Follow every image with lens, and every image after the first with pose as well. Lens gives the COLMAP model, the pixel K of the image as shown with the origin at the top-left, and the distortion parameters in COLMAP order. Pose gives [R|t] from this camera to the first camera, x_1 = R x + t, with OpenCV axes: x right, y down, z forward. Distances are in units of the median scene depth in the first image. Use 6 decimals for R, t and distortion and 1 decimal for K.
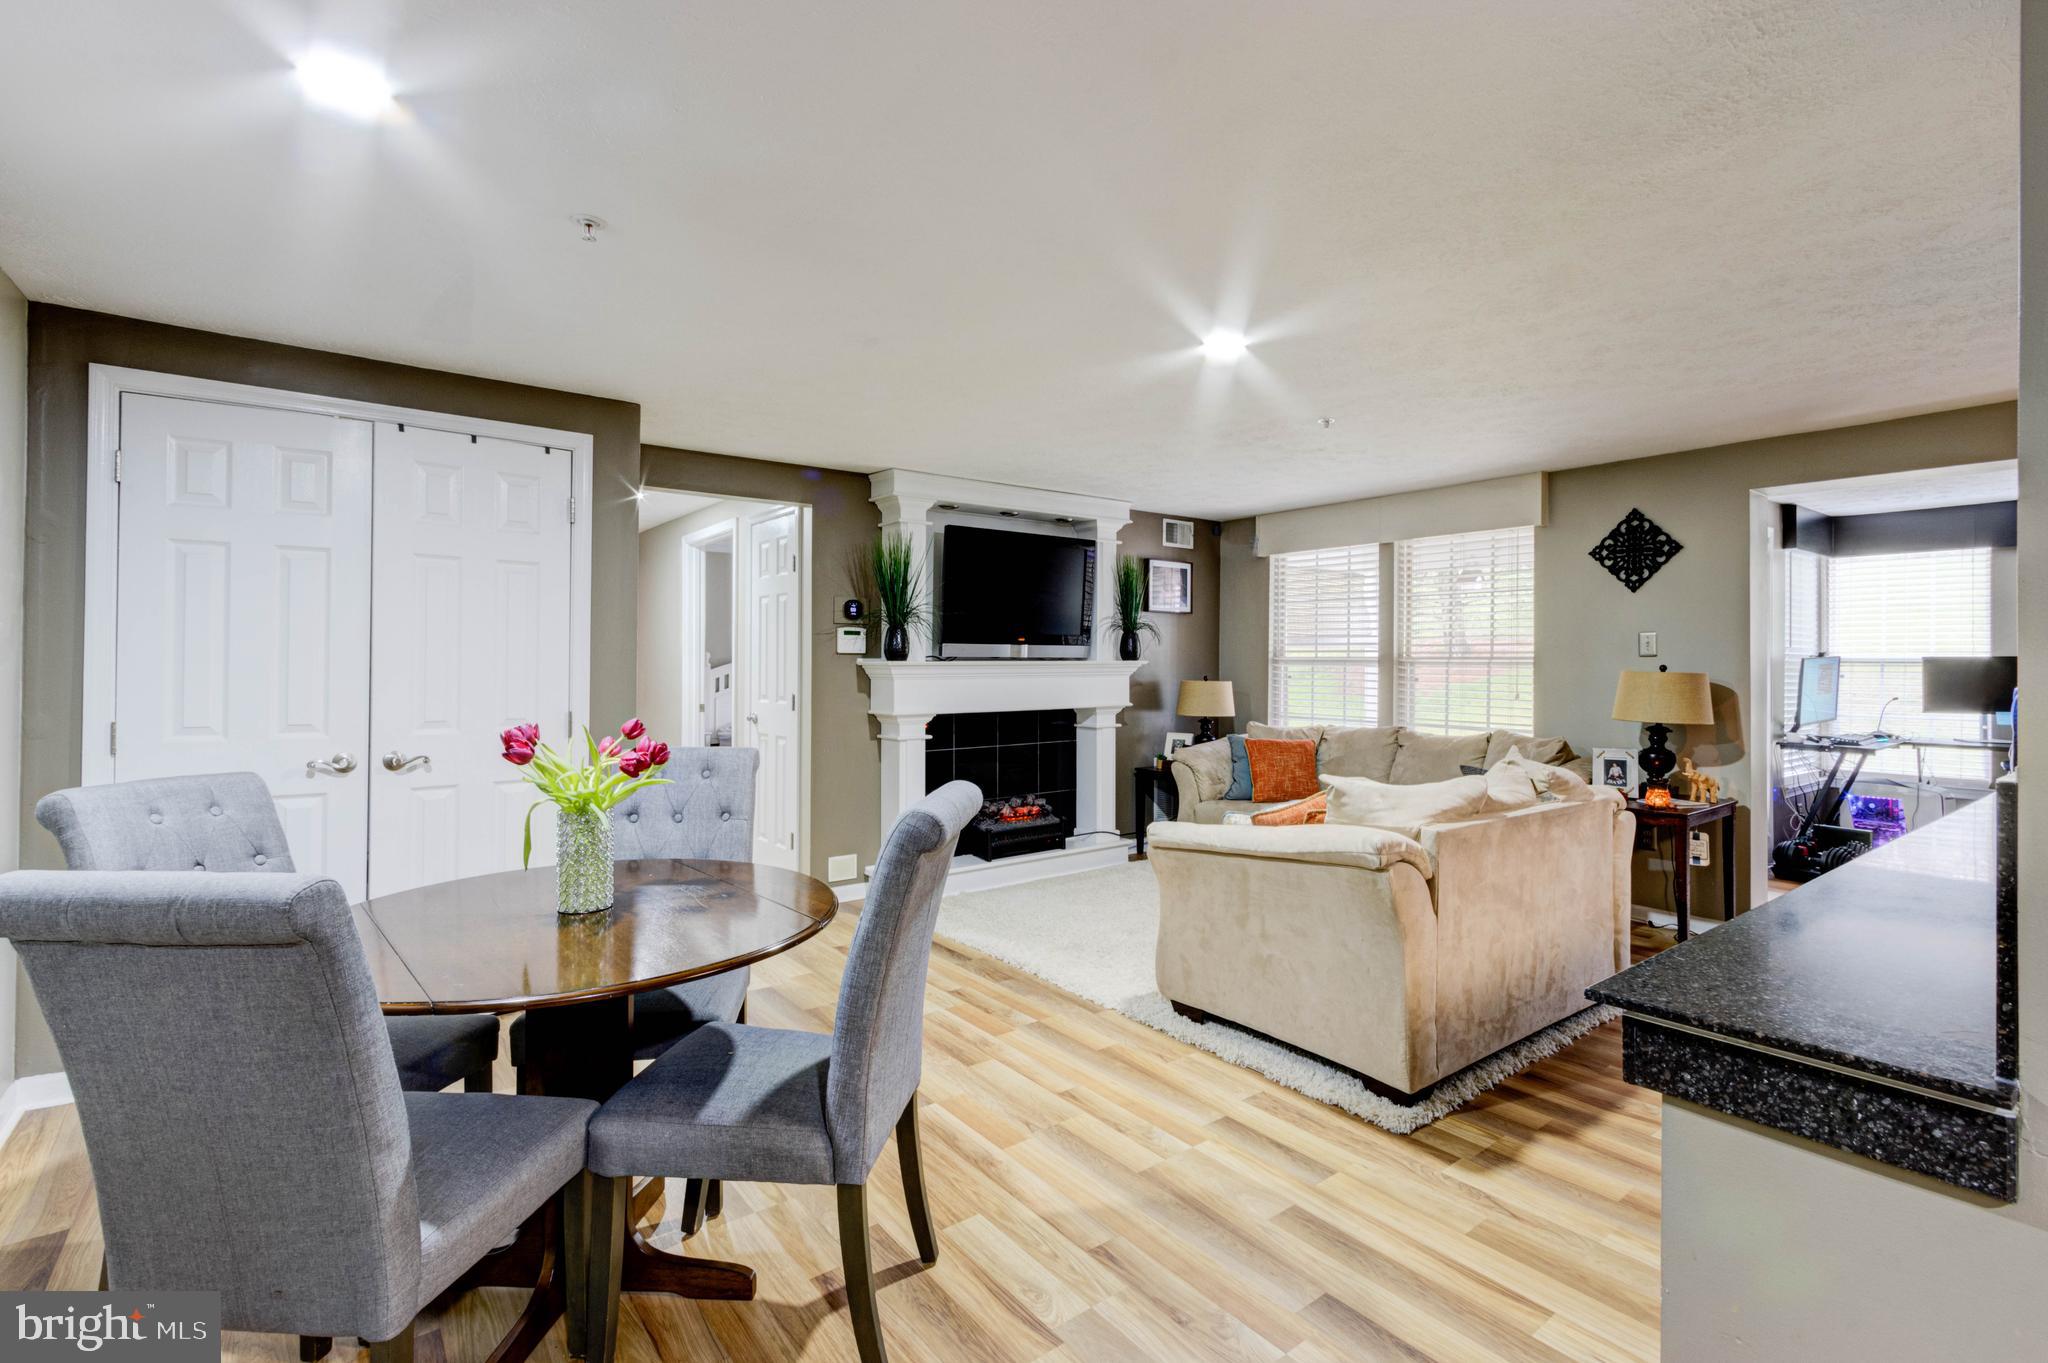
lens RADIAL K [[940.0, 0, 1027.4], [0, 940.0, 657.2], [0, 0, 1]] dist [0.004206, 0.000358]
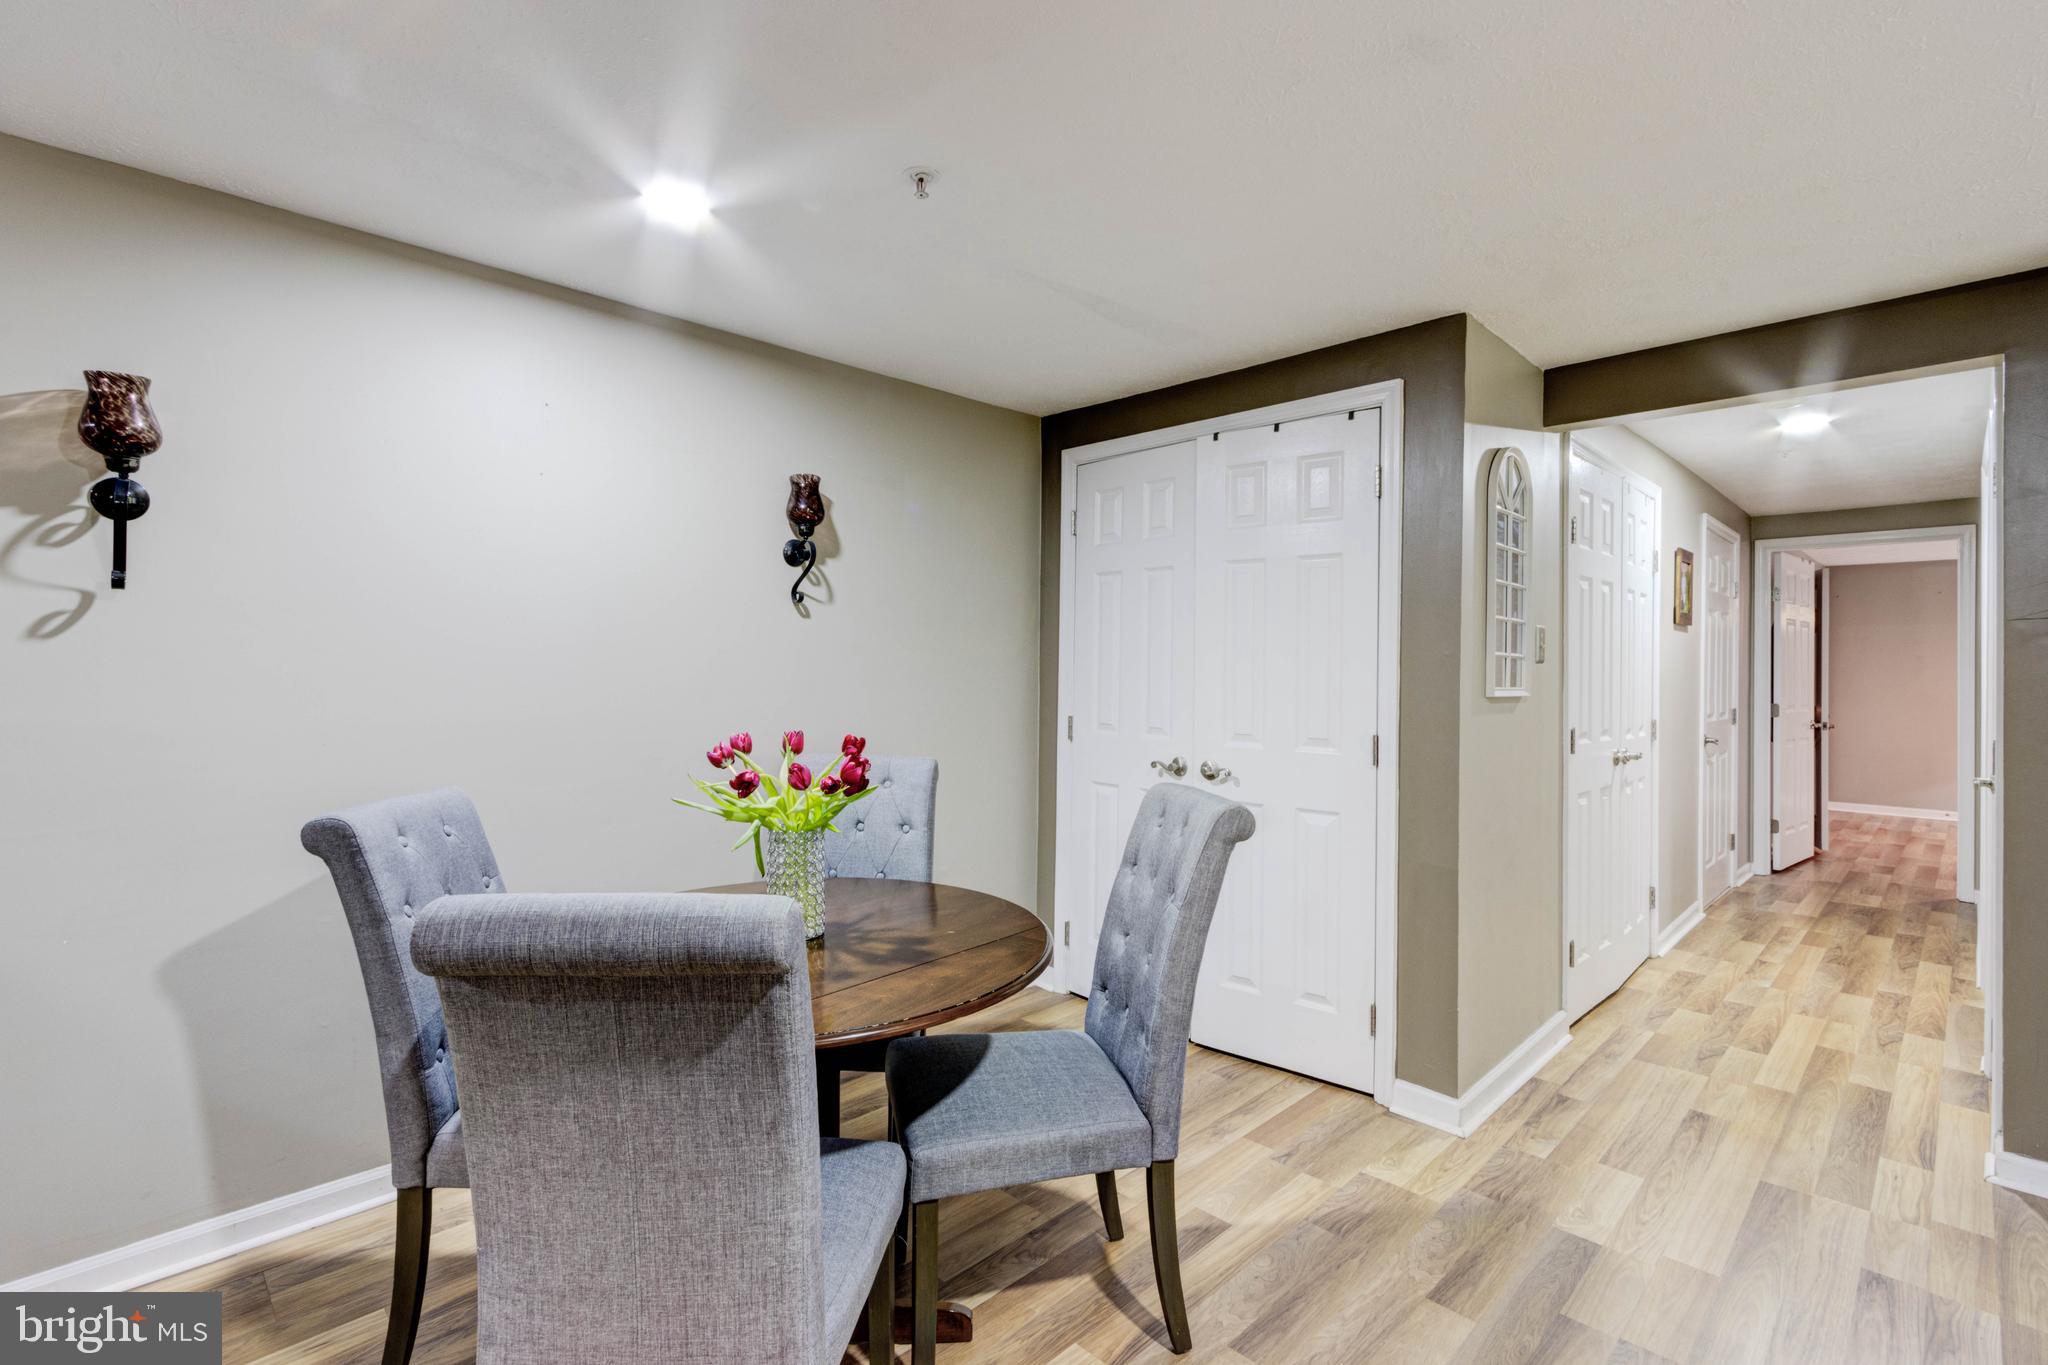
lens RADIAL K [[939.1, 0, 1033.2], [0, 939.1, 662.0], [0, 0, 1]] dist [0.005377, 0.000040]
pose [[0.128499, -0.006377, -0.991689, 0.192864], [-0.003011, 0.999972, -0.006820, 0.001840], [0.991705, 0.003862, 0.128476, 0.452621]]
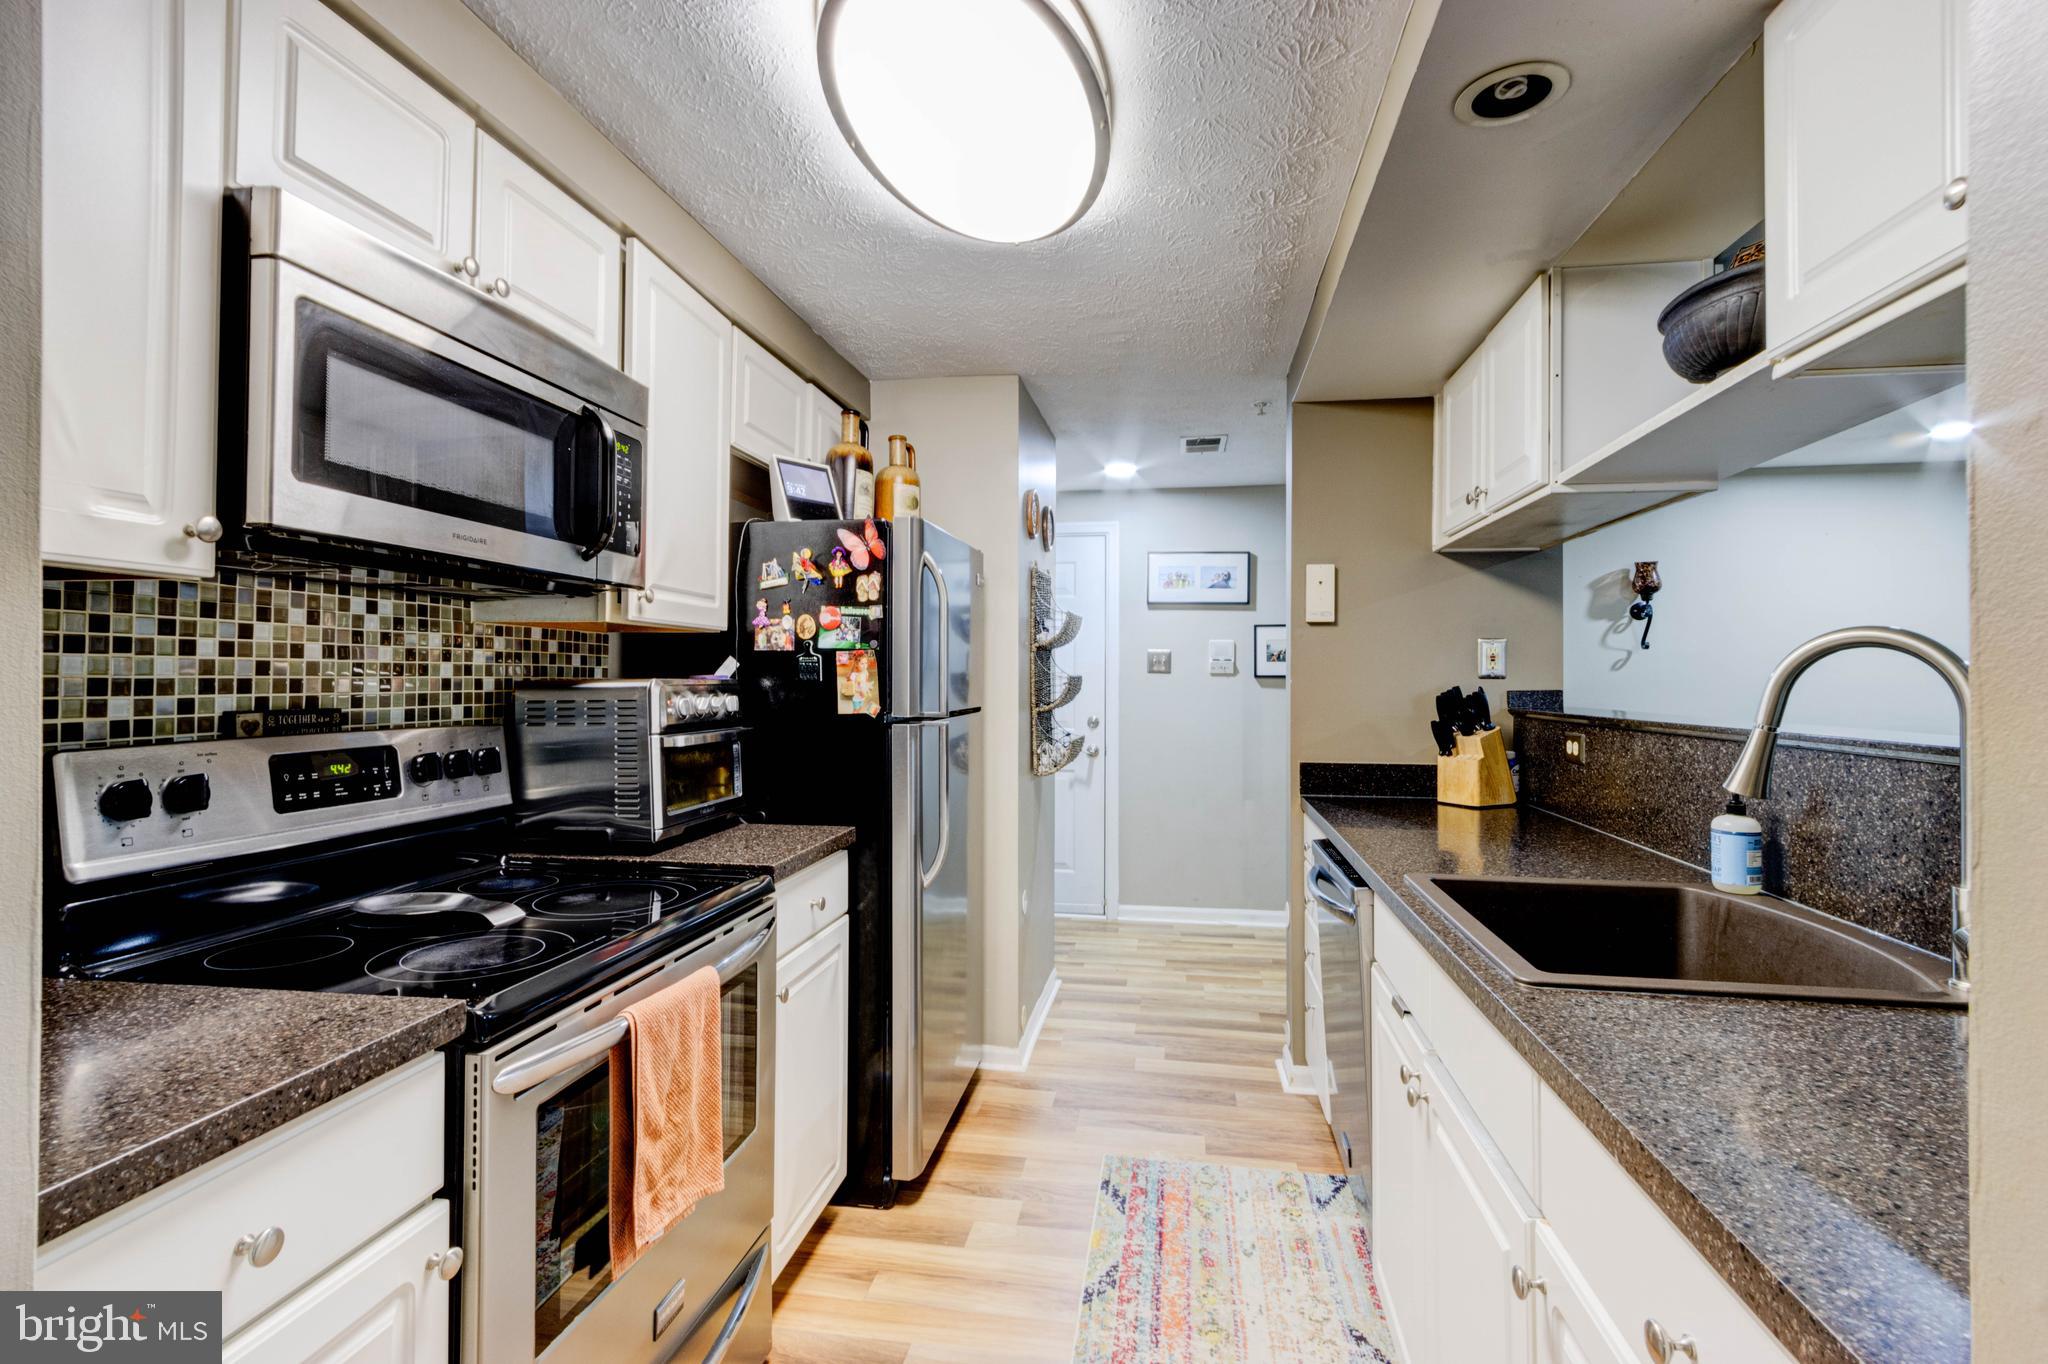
lens RADIAL K [[932.7, 0, 1014.6], [0, 932.7, 661.4], [0, 0, 1]] dist [0.002497, -0.000498]
pose [[-0.741050, -0.013225, -0.671320, 0.847324], [-0.000586, 0.999818, -0.019049, -0.000829], [0.671450, -0.013723, -0.740923, 0.389210]]
